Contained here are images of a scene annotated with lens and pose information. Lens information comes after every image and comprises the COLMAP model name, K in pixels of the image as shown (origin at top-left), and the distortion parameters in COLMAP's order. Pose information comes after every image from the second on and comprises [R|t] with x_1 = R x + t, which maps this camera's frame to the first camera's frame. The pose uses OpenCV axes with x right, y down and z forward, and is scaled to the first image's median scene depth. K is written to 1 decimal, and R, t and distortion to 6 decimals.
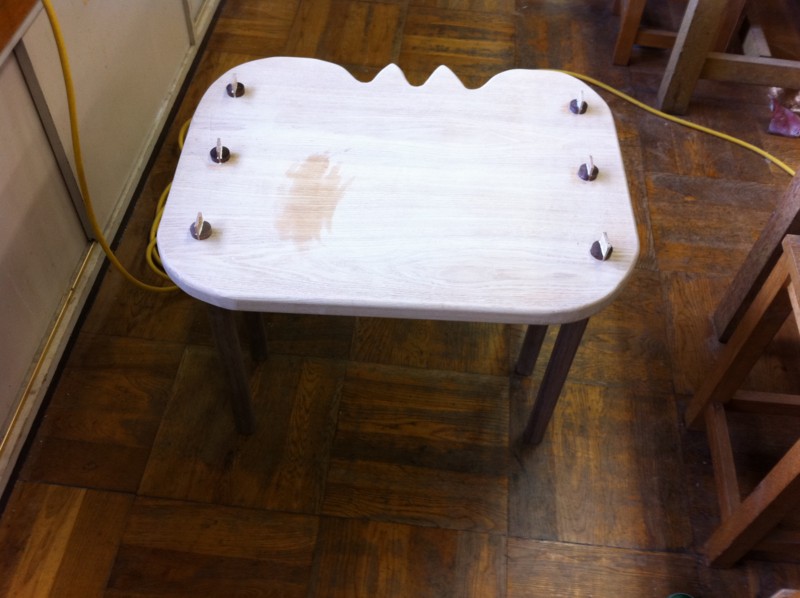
lens RADIAL K [[767.4, 0, 400.0], [0, 767.4, 299.0], [0, 0, 1]] dist [0.052368, -0.270999]
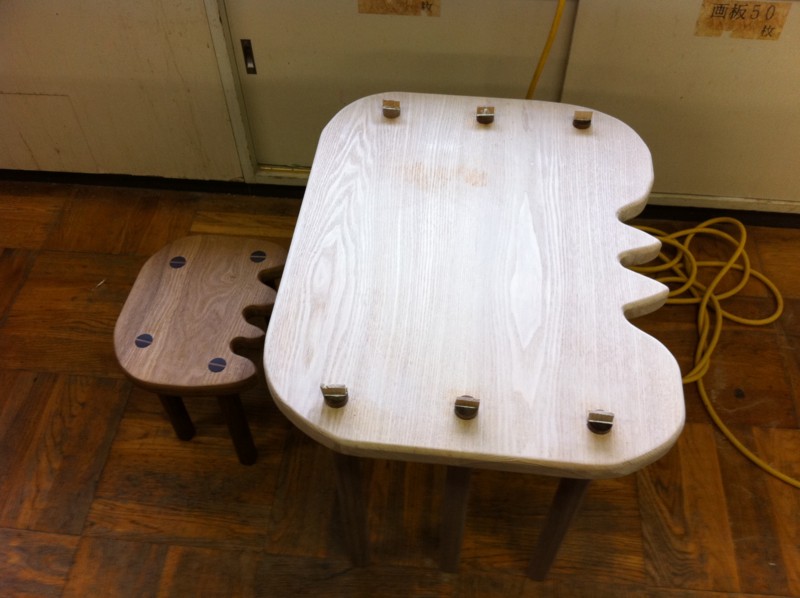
lens RADIAL K [[767.4, 0, 400.0], [0, 767.4, 299.0], [0, 0, 1]] dist [0.052368, -0.270999]
pose [[-0.056645, 0.747182, -0.662202, 0.668982], [-0.814779, 0.348723, 0.463171, -0.496731], [0.576998, 0.565784, 0.589035, 0.446383]]
